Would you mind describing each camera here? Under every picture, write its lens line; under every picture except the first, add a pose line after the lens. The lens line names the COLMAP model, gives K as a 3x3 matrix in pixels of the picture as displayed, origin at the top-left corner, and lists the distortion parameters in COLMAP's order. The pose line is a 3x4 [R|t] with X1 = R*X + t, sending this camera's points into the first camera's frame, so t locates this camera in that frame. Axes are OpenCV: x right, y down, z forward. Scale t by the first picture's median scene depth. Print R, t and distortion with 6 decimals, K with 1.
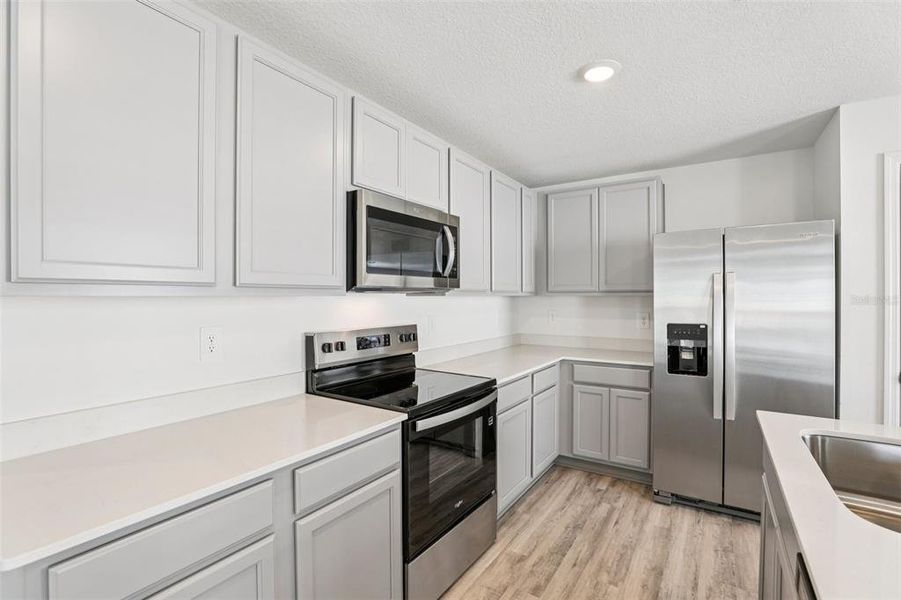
lens RADIAL K [[412.0, 0, 448.1], [0, 412.0, 301.0], [0, 0, 1]] dist [-0.034710, 0.005402]
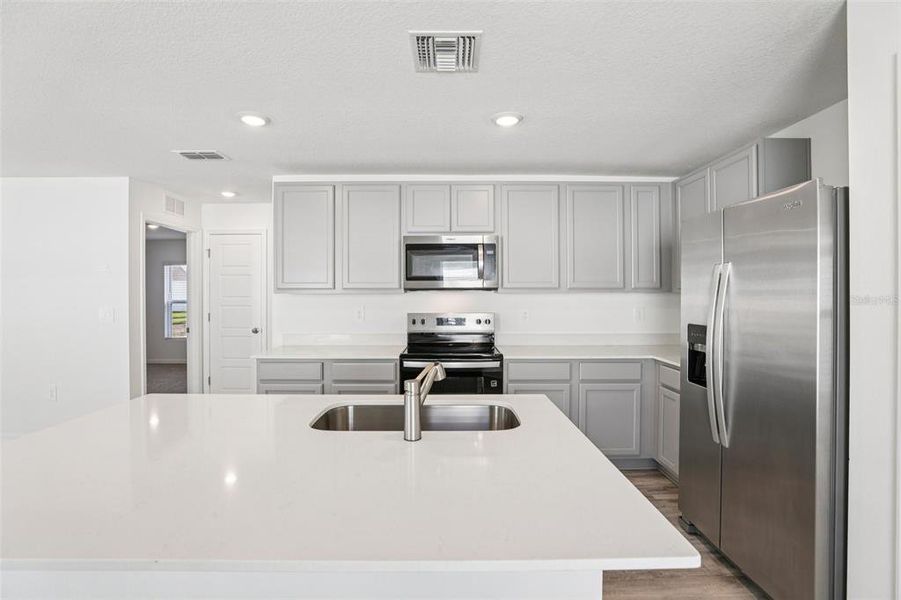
lens RADIAL K [[412.0, 0, 449.0], [0, 412.0, 295.6], [0, 0, 1]] dist [-0.034710, 0.005402]
pose [[0.552846, 0.003086, -0.833278, 1.209539], [-0.006956, 0.999975, -0.000912, -0.000923], [0.833255, 0.006301, 0.552854, 0.112961]]
